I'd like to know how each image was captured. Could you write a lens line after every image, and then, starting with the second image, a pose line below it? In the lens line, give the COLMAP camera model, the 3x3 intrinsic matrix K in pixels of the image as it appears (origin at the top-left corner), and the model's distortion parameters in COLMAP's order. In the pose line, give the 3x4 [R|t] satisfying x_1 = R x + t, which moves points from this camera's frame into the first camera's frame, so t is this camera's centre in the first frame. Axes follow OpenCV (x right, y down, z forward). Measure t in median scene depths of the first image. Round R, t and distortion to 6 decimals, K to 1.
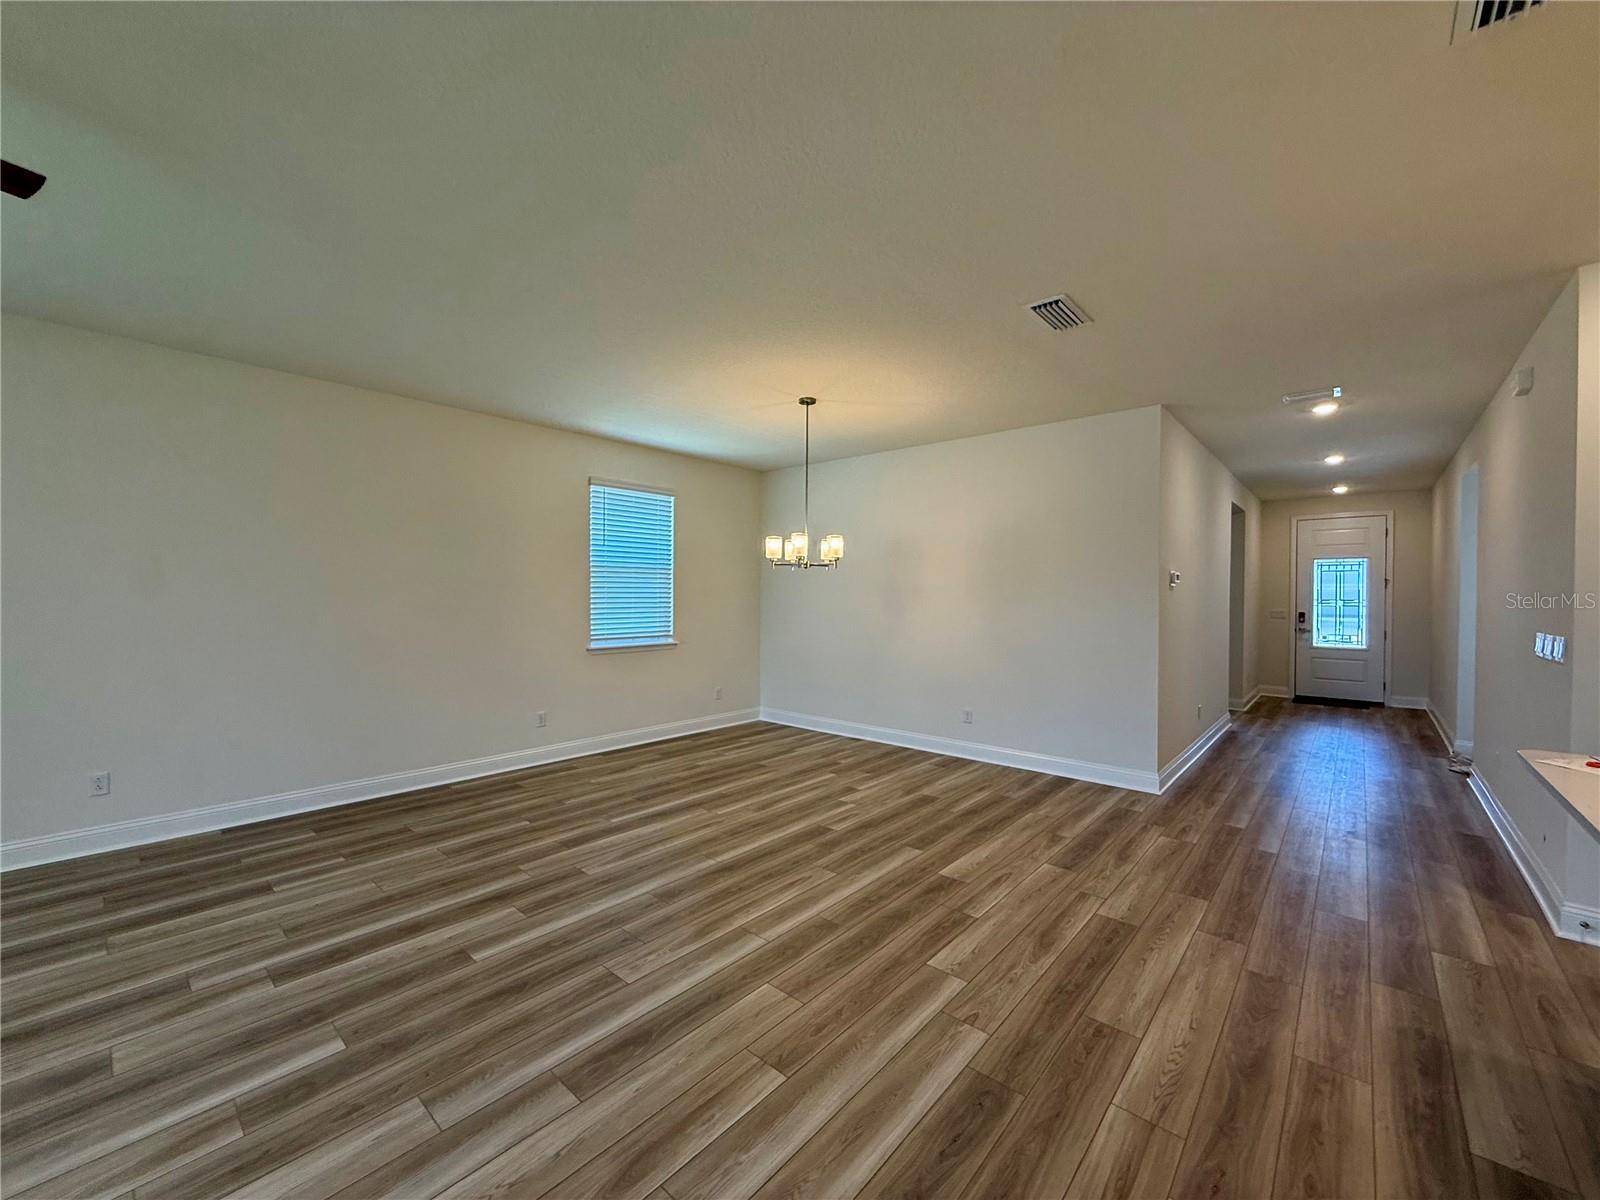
lens RADIAL K [[640.8, 0, 800.0], [0, 640.8, 600.0], [0, 0, 1]] dist [0.000643, 0.000074]
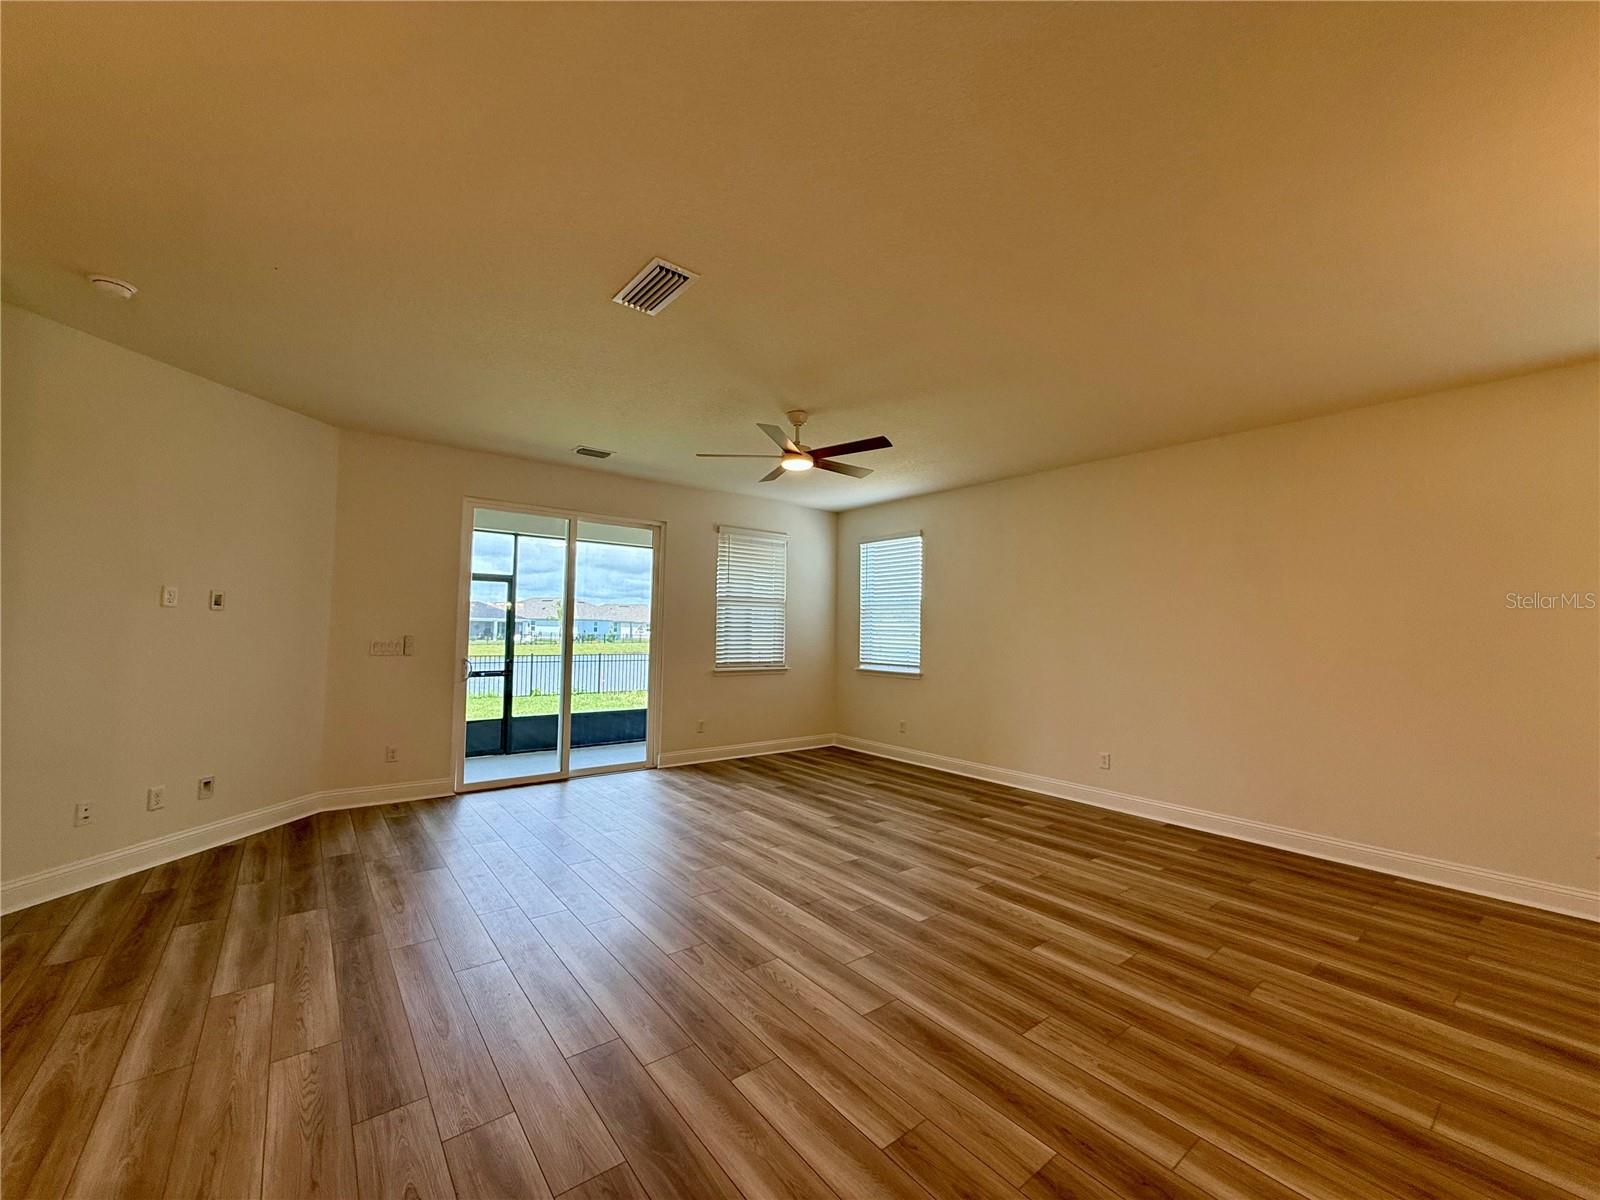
lens RADIAL K [[636.8, 0, 795.5], [0, 636.8, 602.8], [0, 0, 1]] dist [0.000820, 0.000057]
pose [[-0.184673, -0.053165, -0.981361, 0.627514], [-0.026056, 0.998450, -0.049187, 0.015964], [0.982454, 0.016487, -0.185772, 0.700860]]
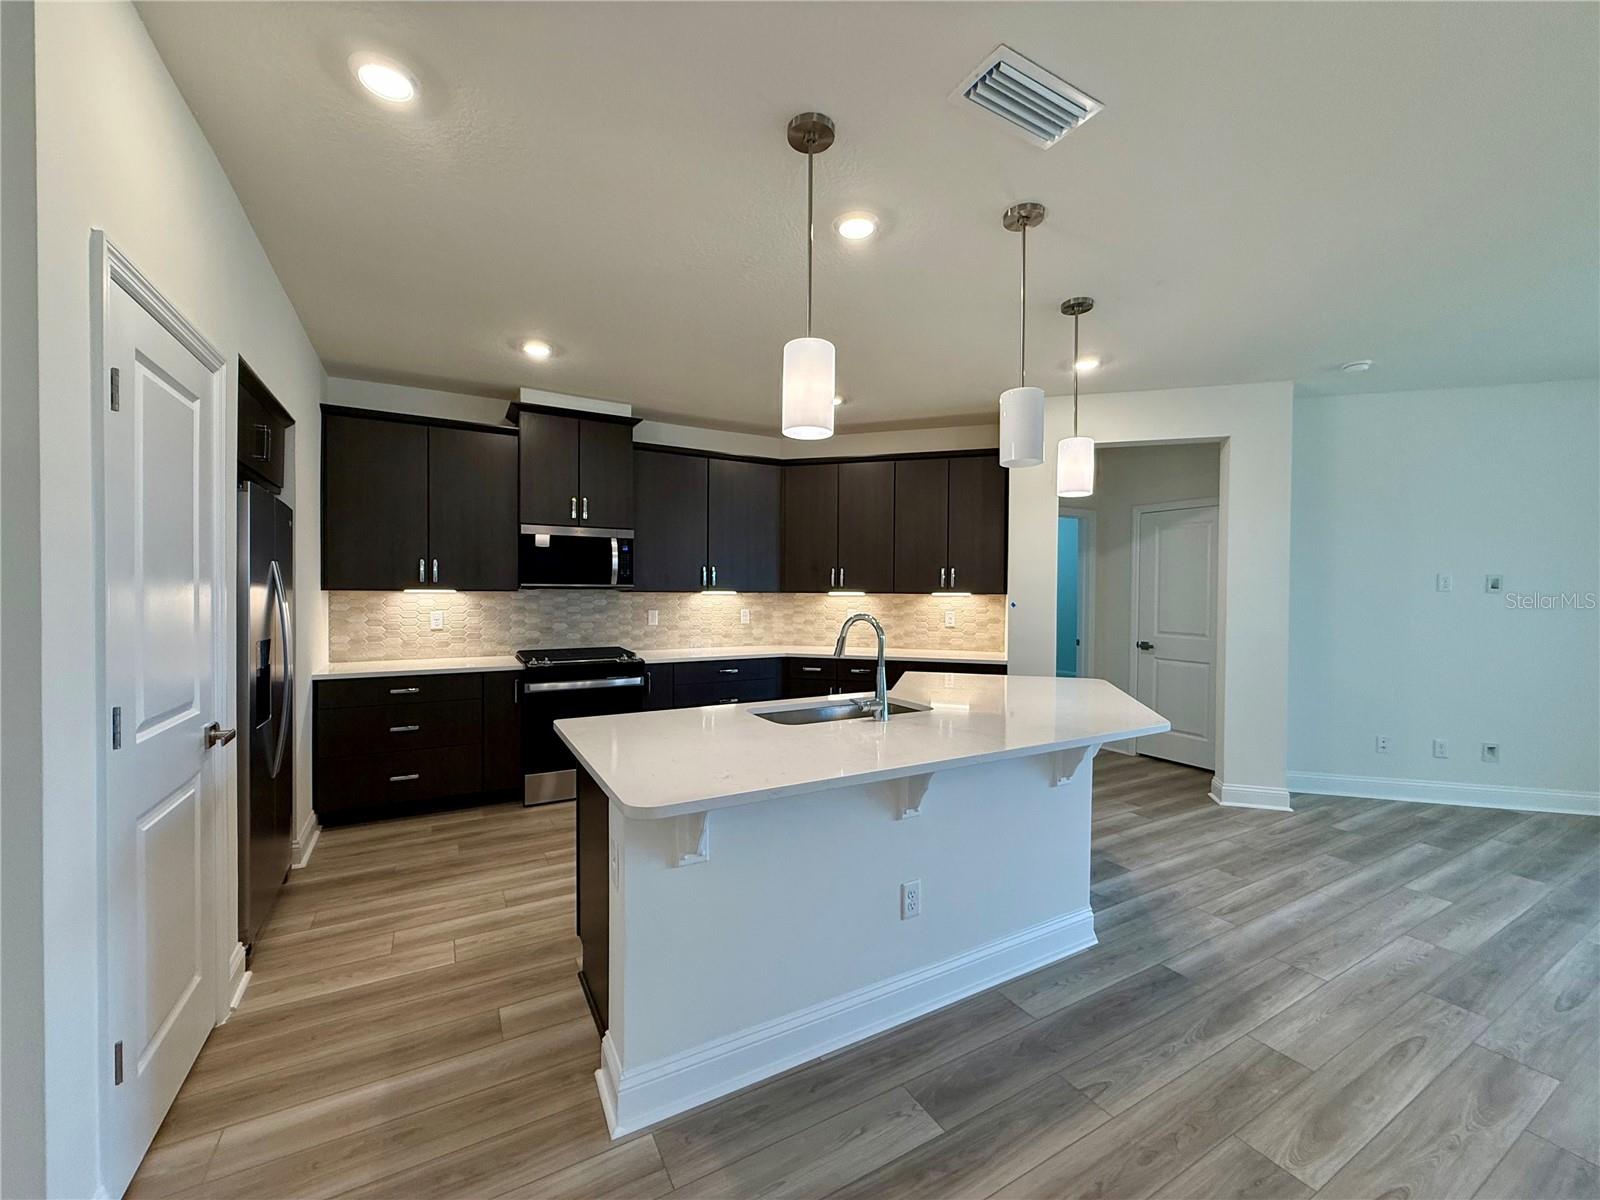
lens RADIAL K [[637.5, 0, 795.0], [0, 637.5, 600.9], [0, 0, 1]] dist [0.000489, 0.000179]
pose [[-0.942574, -0.016357, 0.333596, 0.560312], [-0.009170, 0.999691, 0.023106, -0.003653], [-0.333871, 0.018720, -0.942433, 1.196597]]
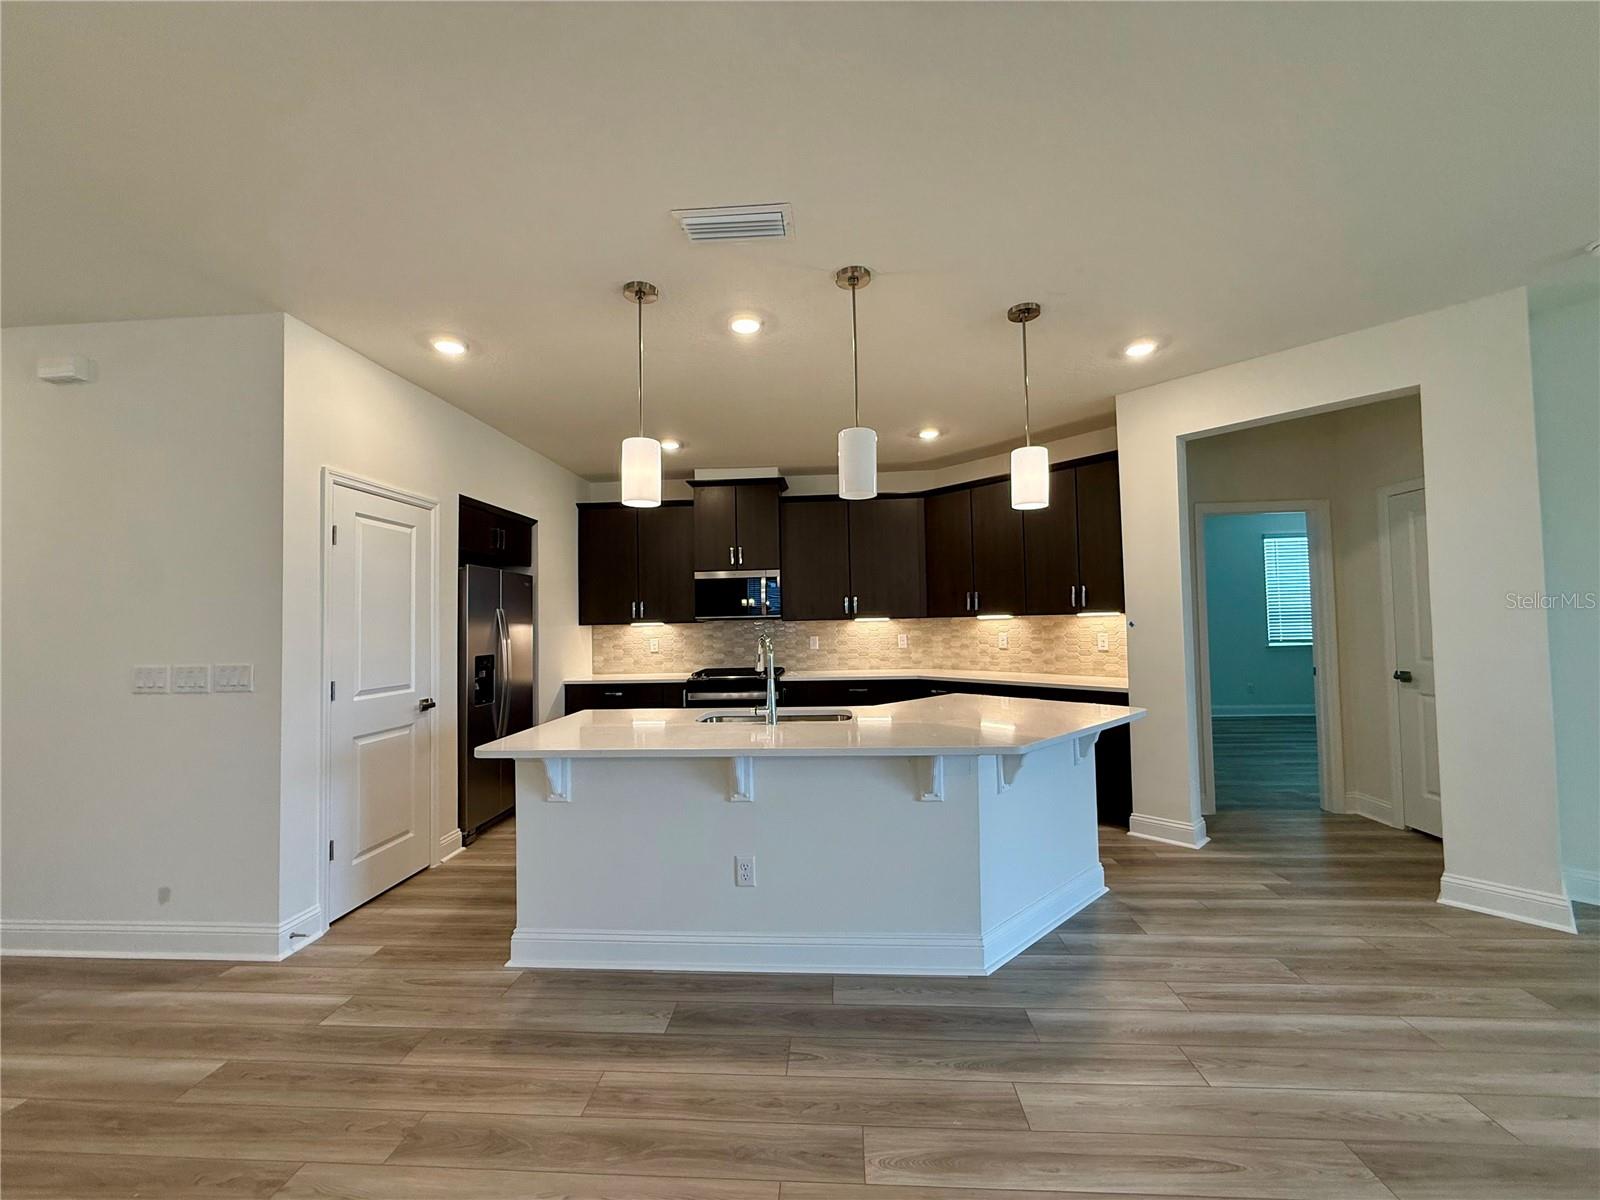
lens RADIAL K [[636.8, 0, 795.5], [0, 636.8, 602.8], [0, 0, 1]] dist [0.000820, 0.000057]
pose [[-0.607241, 0.032727, 0.793843, -0.112120], [0.023597, 0.999453, -0.023154, 0.005890], [-0.794167, 0.004672, -0.607681, 0.935164]]
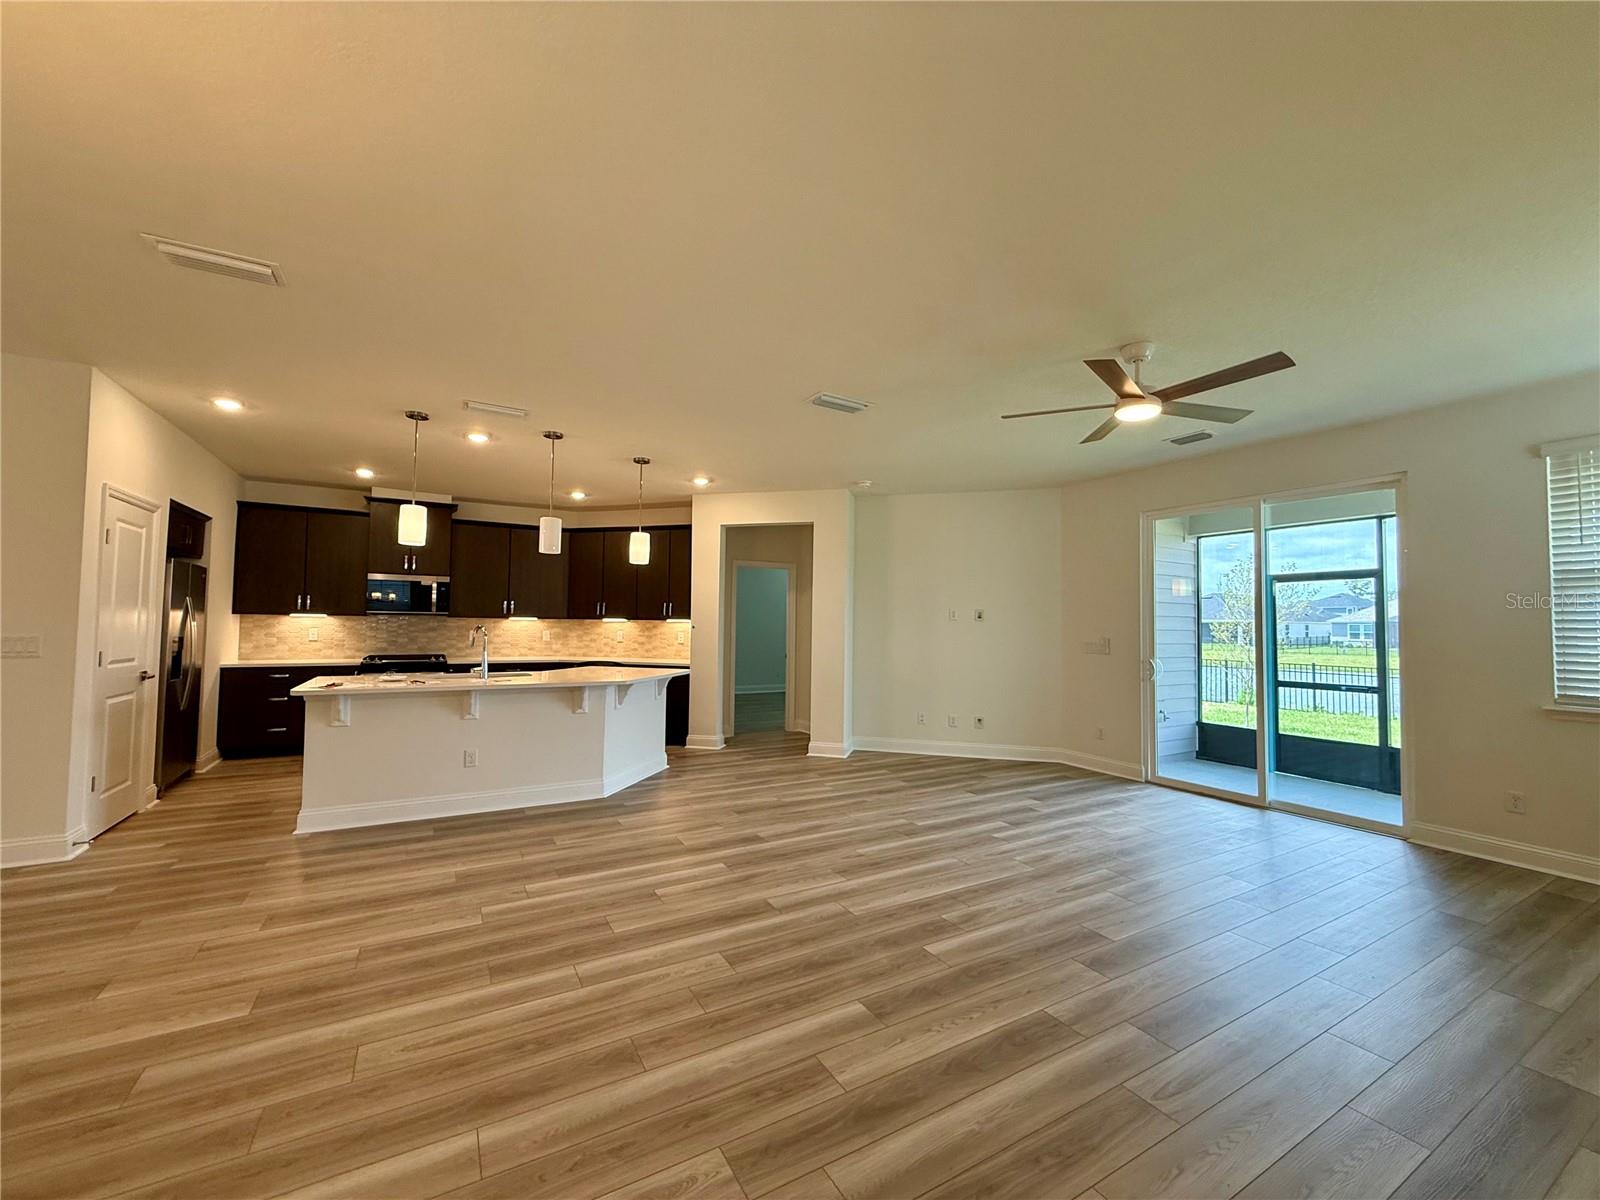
lens RADIAL K [[637.5, 0, 795.0], [0, 637.5, 600.9], [0, 0, 1]] dist [0.000489, 0.000179]
pose [[-0.944714, -0.005331, 0.327852, -0.640344], [-0.016020, 0.999424, -0.029913, 0.004436], [-0.327504, -0.033511, -0.944255, 1.718391]]
